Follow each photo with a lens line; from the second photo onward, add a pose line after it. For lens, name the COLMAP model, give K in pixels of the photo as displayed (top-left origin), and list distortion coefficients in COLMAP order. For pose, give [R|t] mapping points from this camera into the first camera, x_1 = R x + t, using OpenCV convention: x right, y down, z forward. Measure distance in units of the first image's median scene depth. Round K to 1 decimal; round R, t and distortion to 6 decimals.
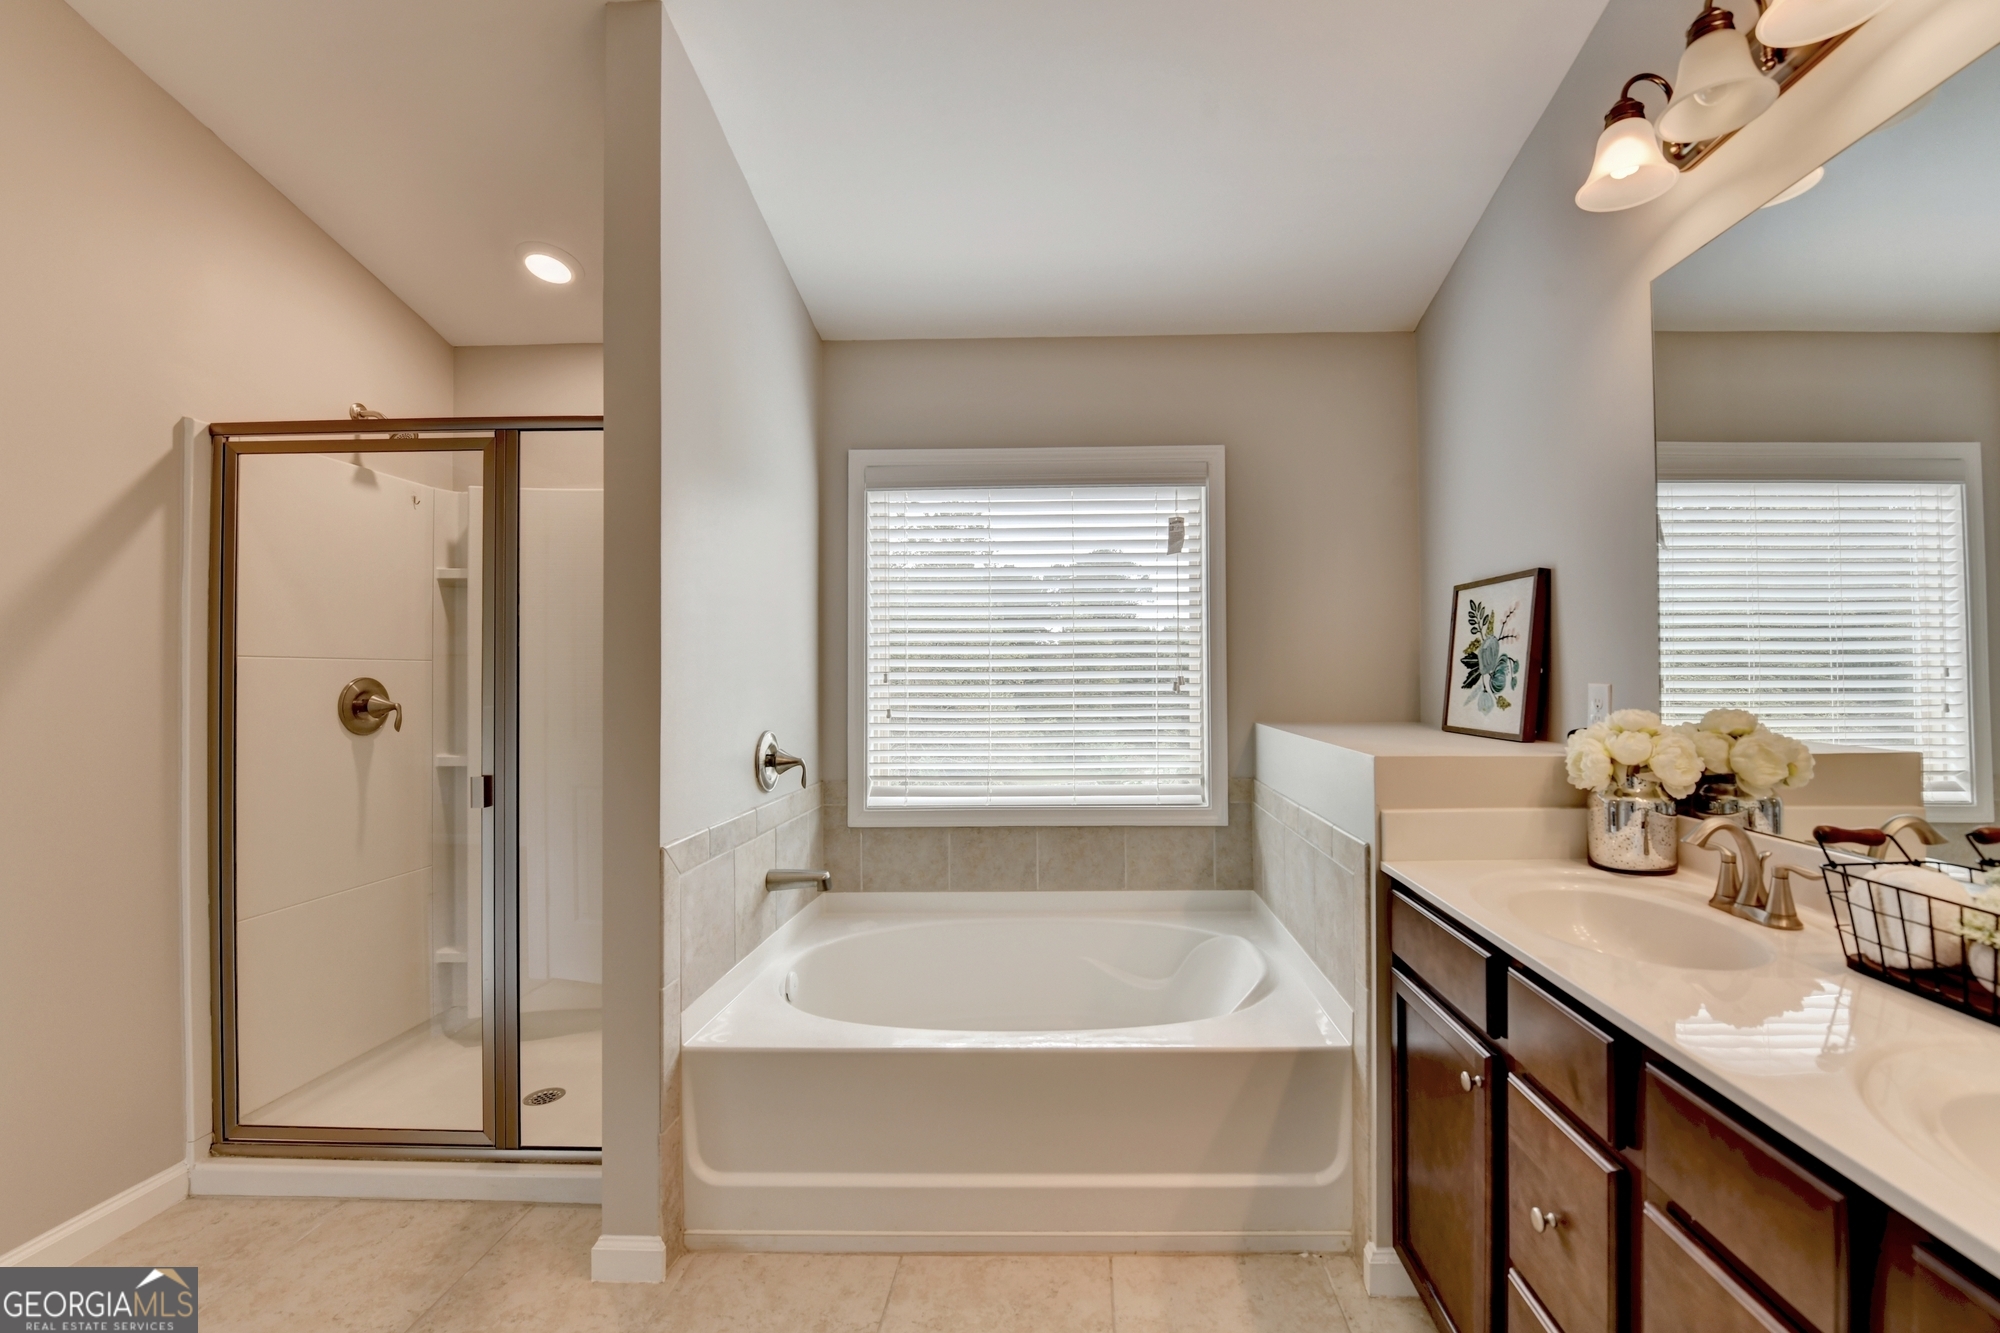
lens RADIAL K [[853.0, 0, 1057.8], [0, 853.0, 664.3], [0, 0, 1]] dist [-0.015911, -0.000848]
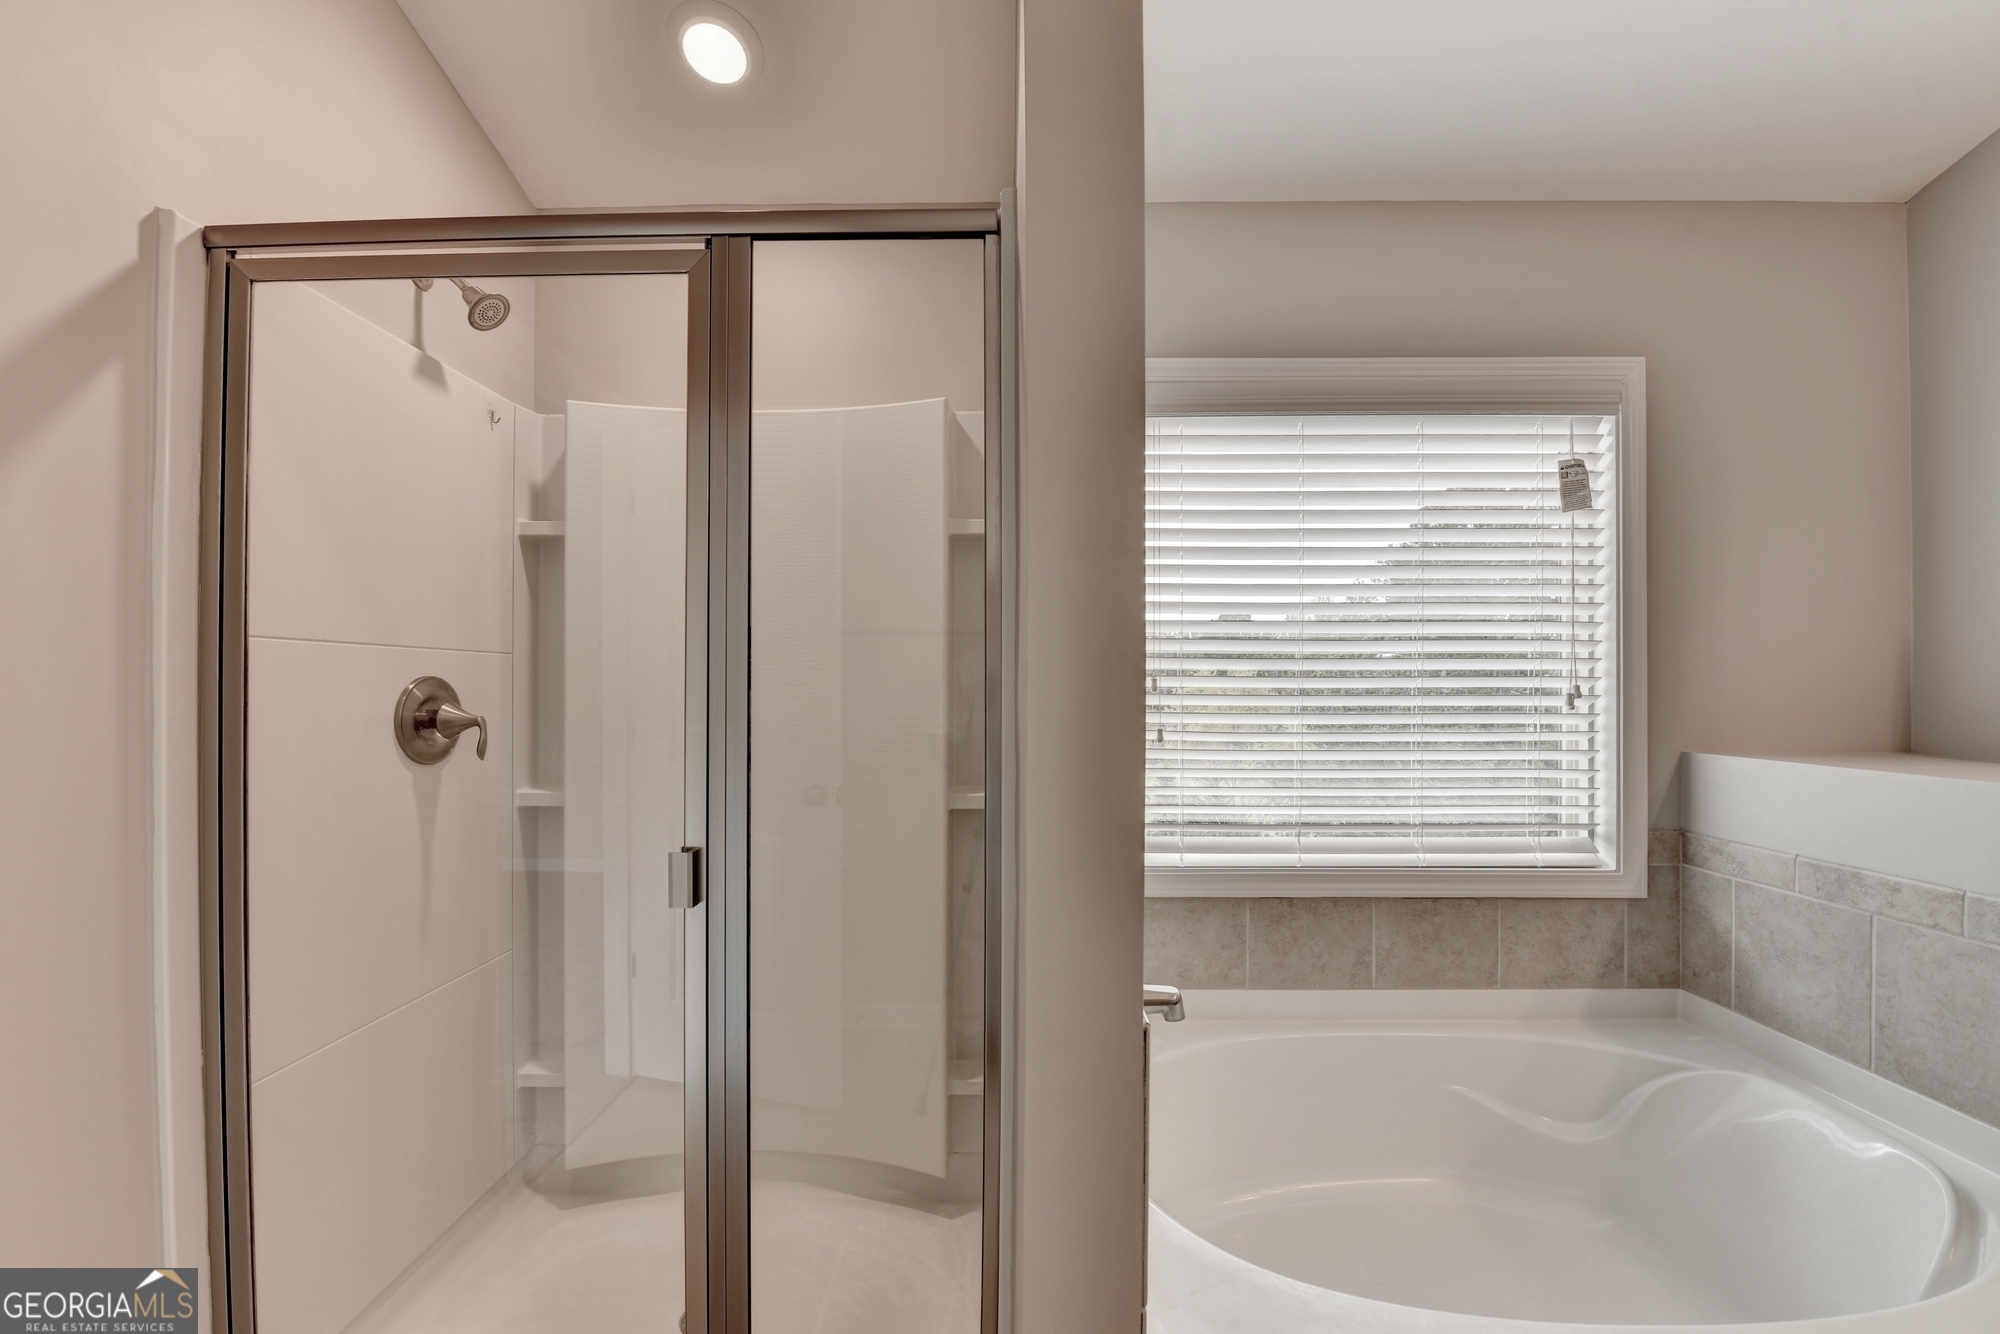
lens RADIAL K [[814.7, 0, 976.8], [0, 814.7, 681.1], [0, 0, 1]] dist [-0.020107, -0.000808]
pose [[0.999946, 0.008385, -0.006116, -0.423050], [-0.008324, 0.999917, 0.009784, 0.010213], [0.006198, -0.009732, 0.999933, 0.405159]]
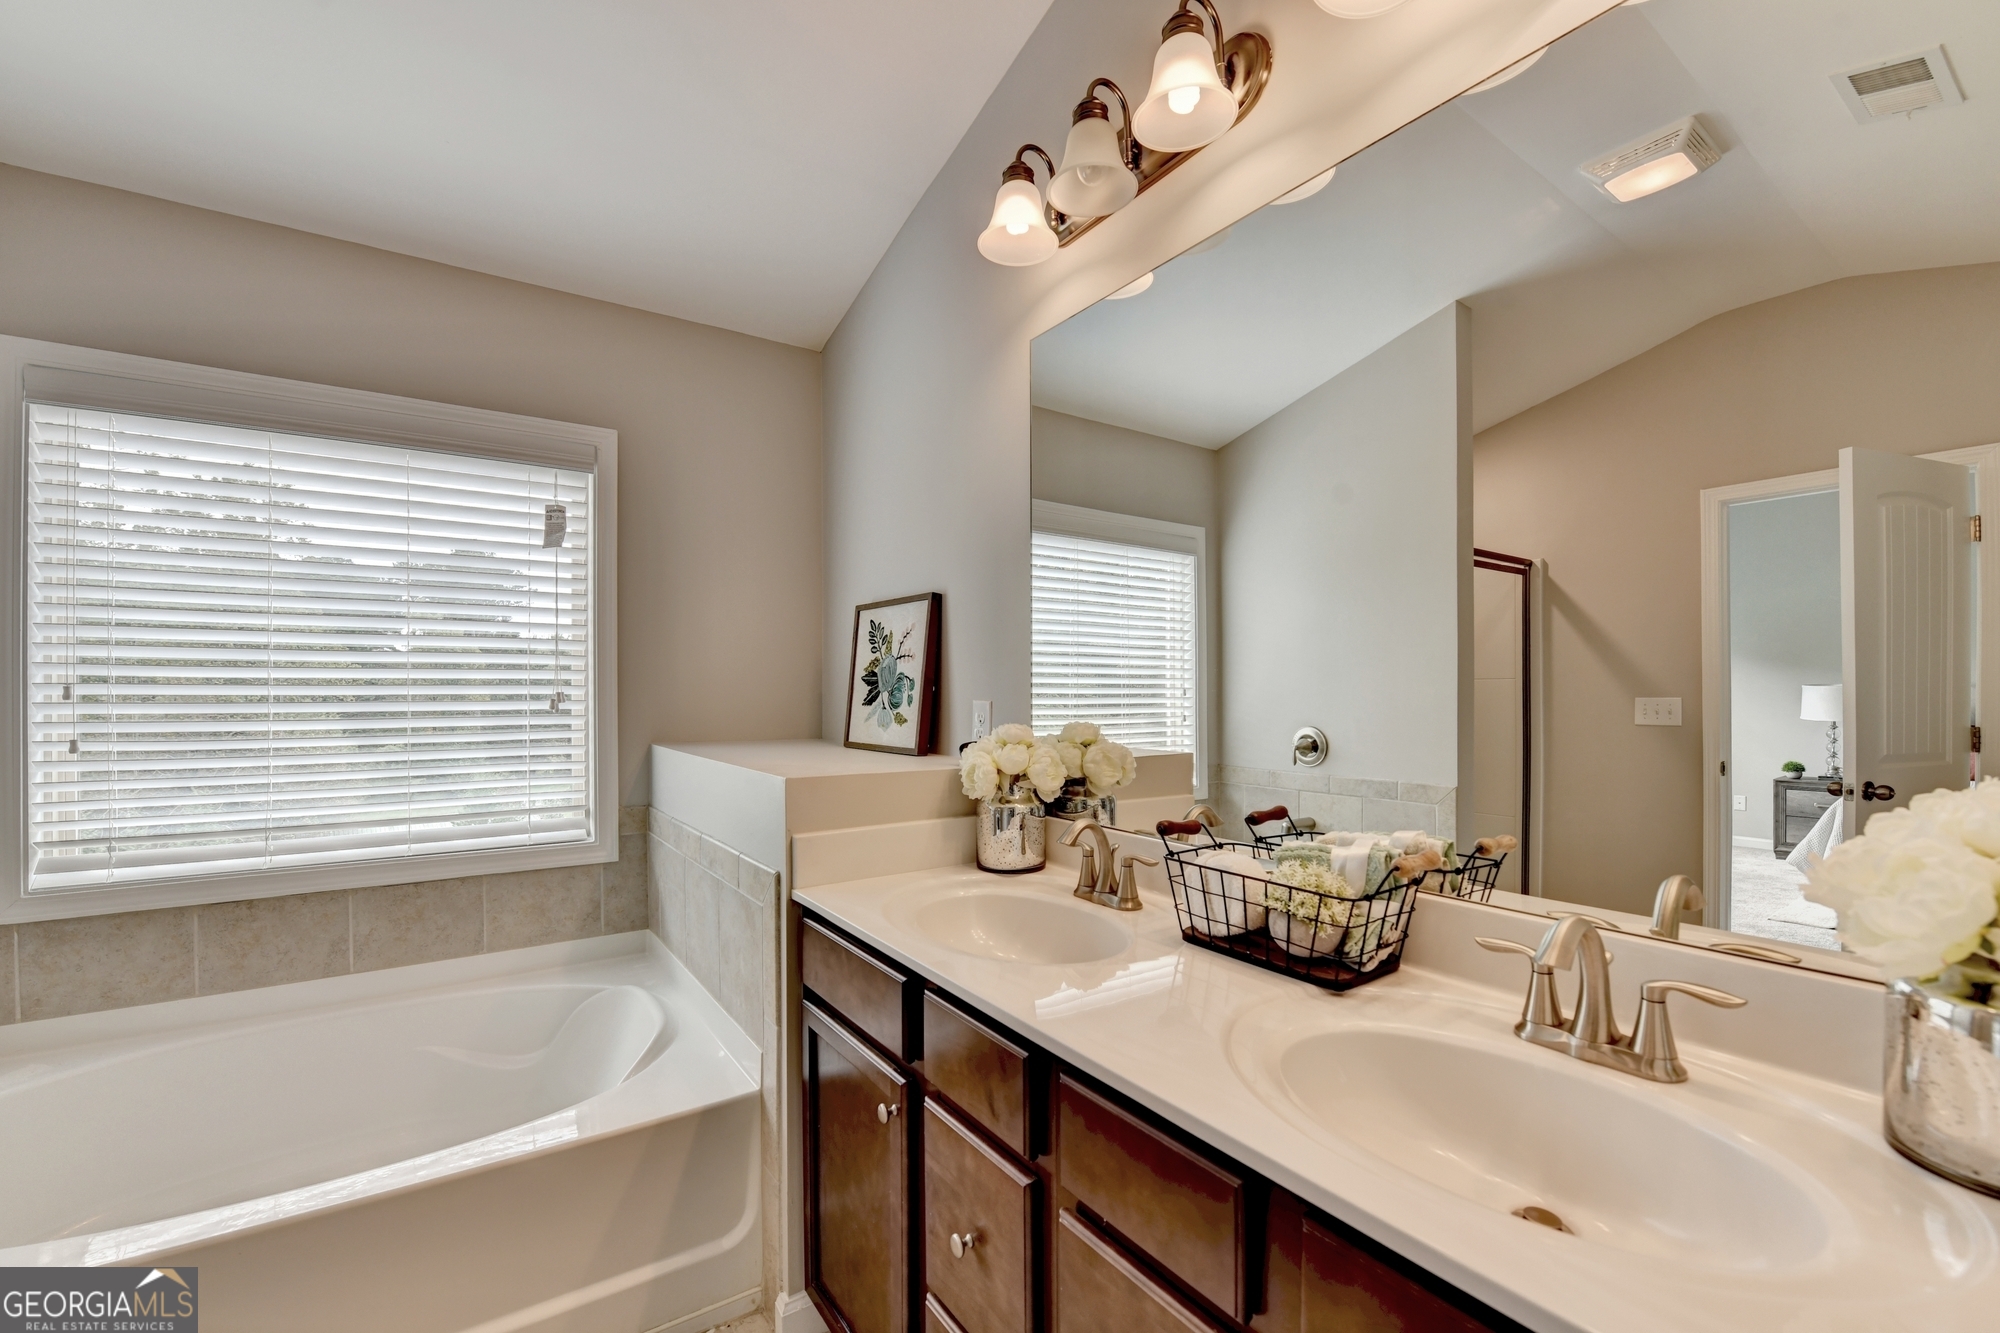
lens RADIAL K [[821.2, 0, 992.7], [0, 821.2, 696.4], [0, 0, 1]] dist [-0.020564, -0.000449]
pose [[0.811714, 0.002723, 0.584048, 0.022661], [-0.012232, 0.999849, 0.012339, 0.003322], [-0.583926, -0.017160, 0.811625, 0.102170]]
